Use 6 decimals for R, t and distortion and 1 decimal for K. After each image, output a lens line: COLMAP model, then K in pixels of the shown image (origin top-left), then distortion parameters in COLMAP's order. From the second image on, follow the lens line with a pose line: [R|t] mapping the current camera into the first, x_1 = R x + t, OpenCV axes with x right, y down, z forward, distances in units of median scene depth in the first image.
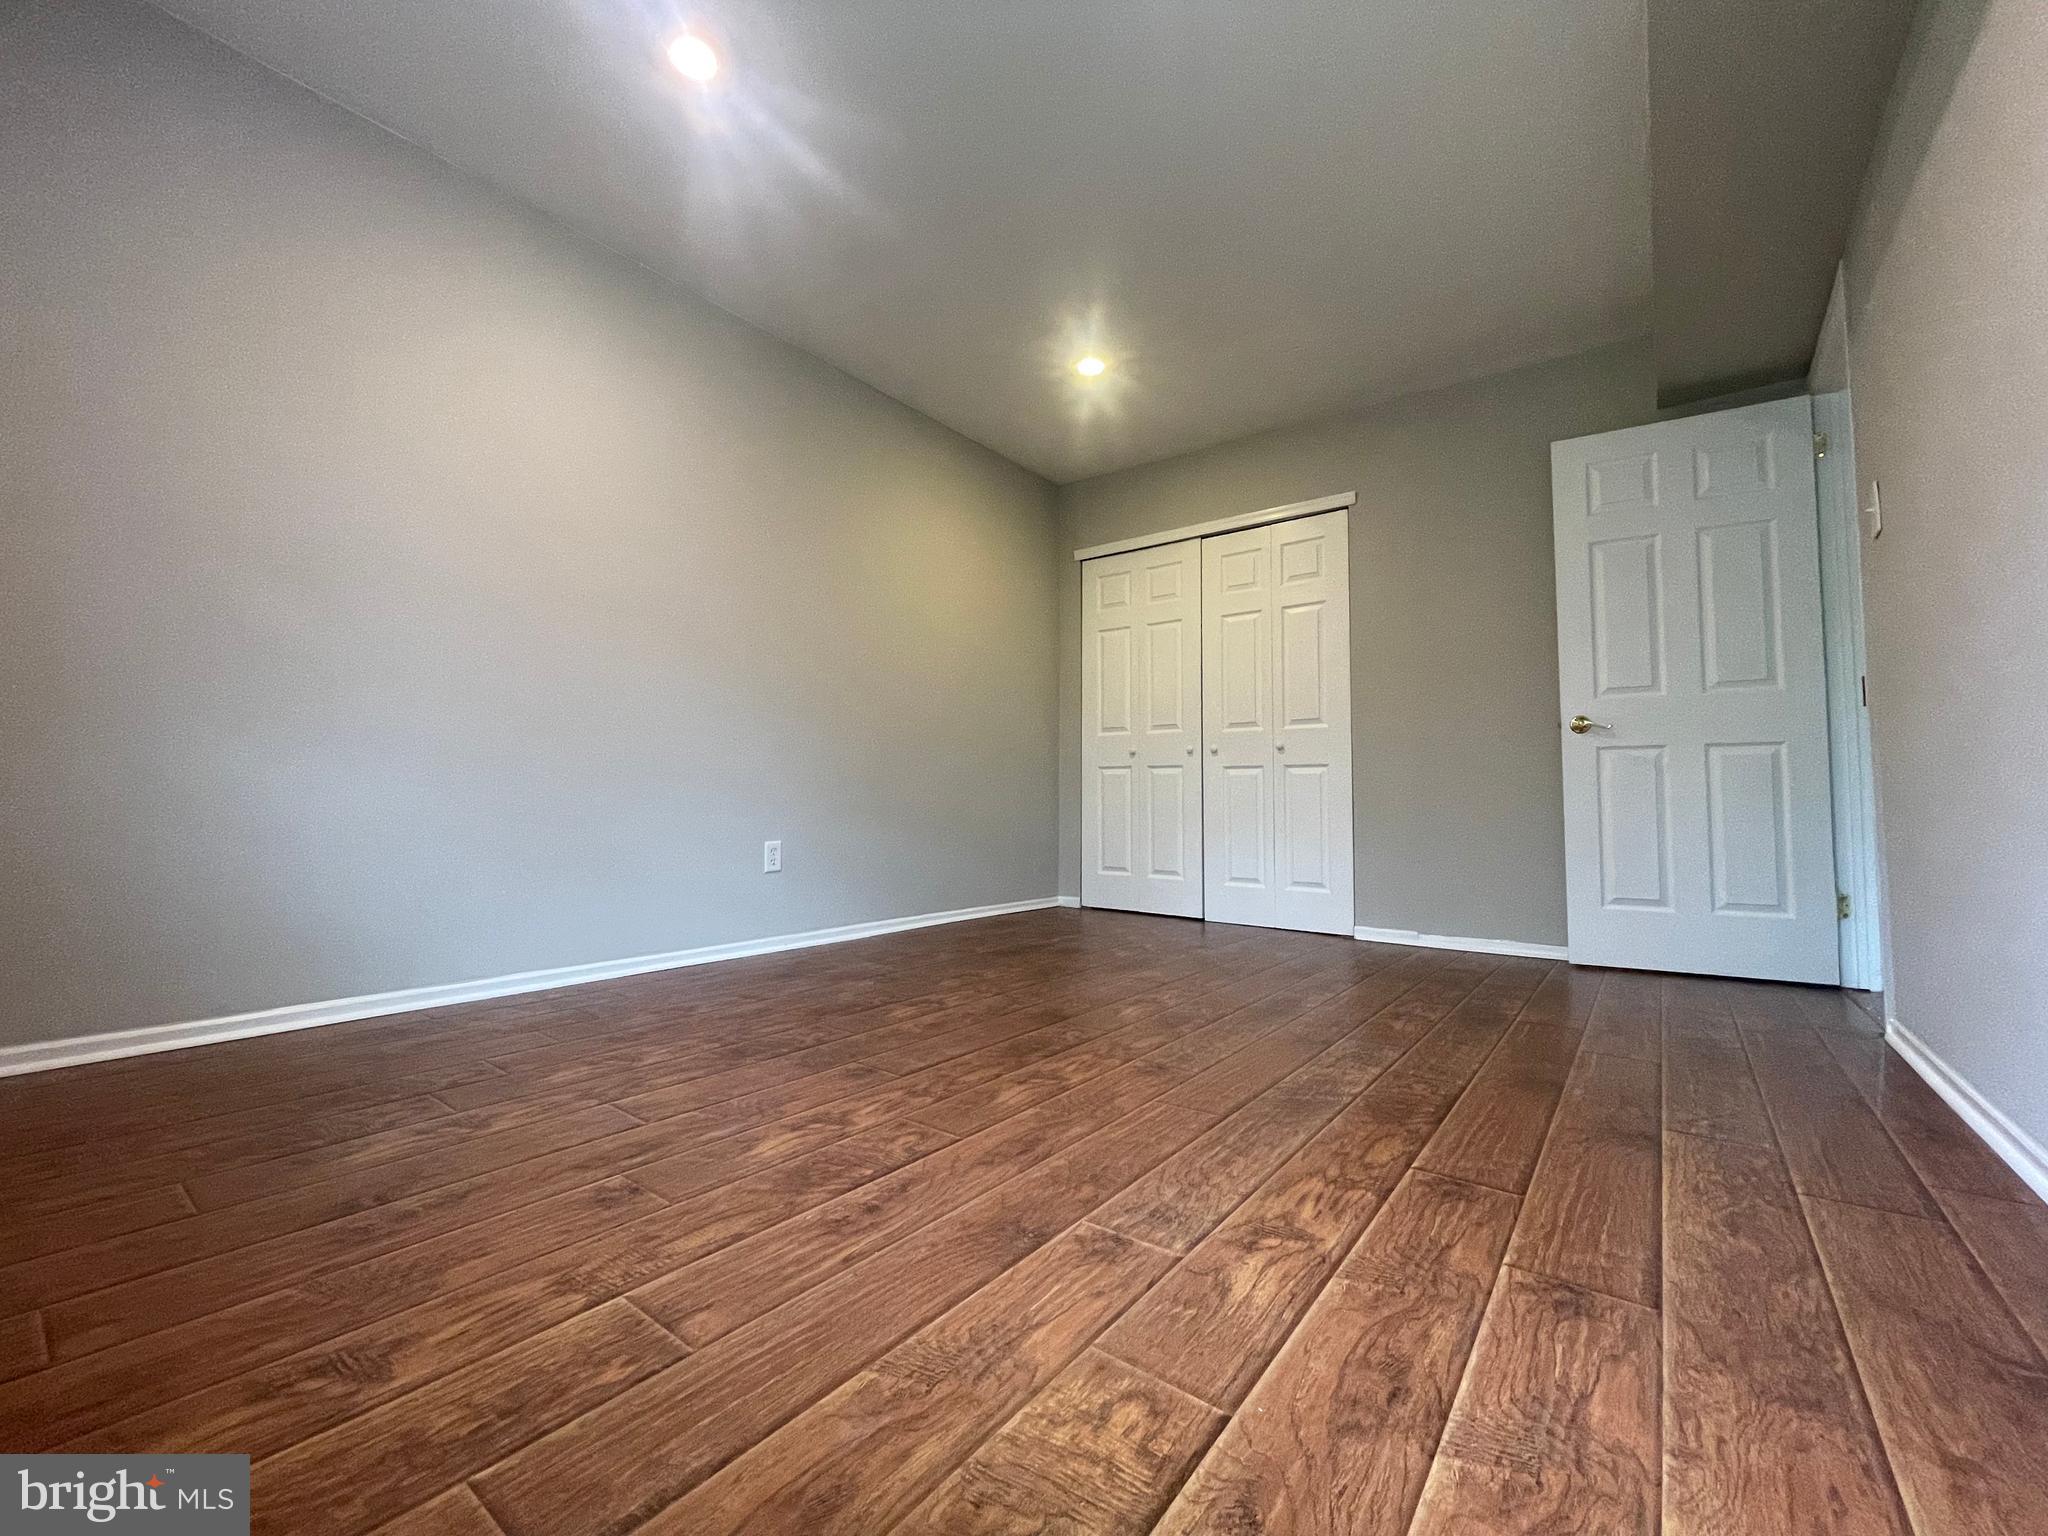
lens RADIAL K [[828.6, 0, 1022.2], [0, 828.6, 763.3], [0, 0, 1]] dist [-0.001363, -0.003192]
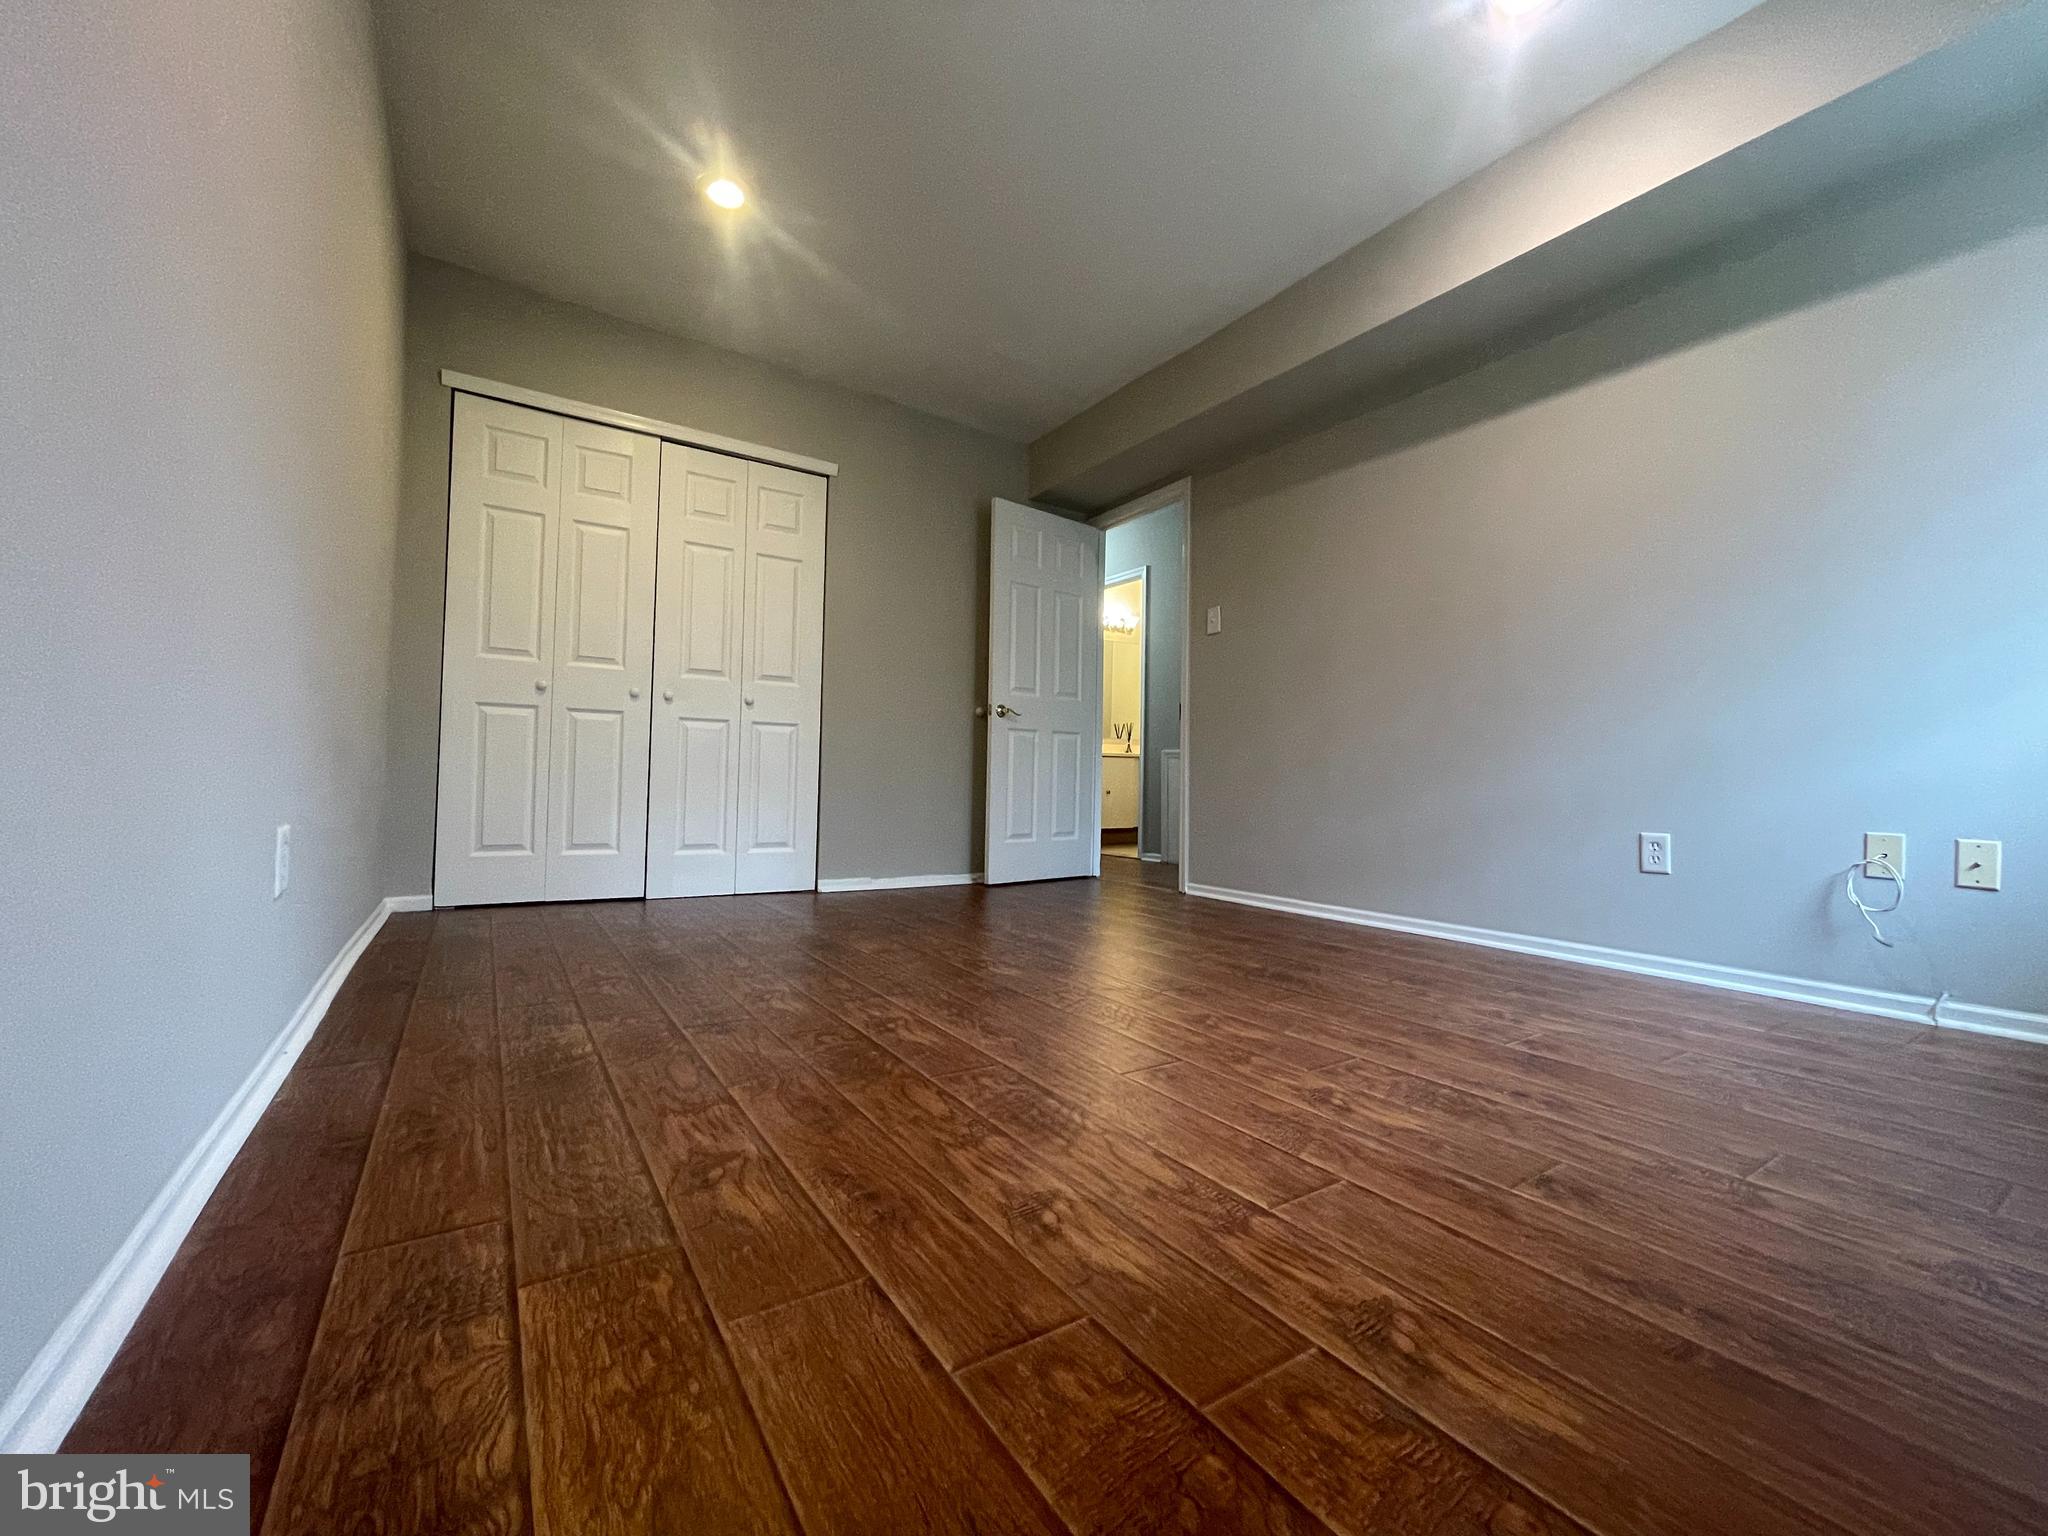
lens RADIAL K [[828.6, 0, 1024.5], [0, 828.6, 762.5], [0, 0, 1]] dist [-0.001363, -0.003192]
pose [[0.324961, 0.022951, 0.945449, -1.247819], [-0.067606, 0.997712, -0.000983, 0.075954], [-0.943308, -0.063598, 0.325769, 1.037809]]
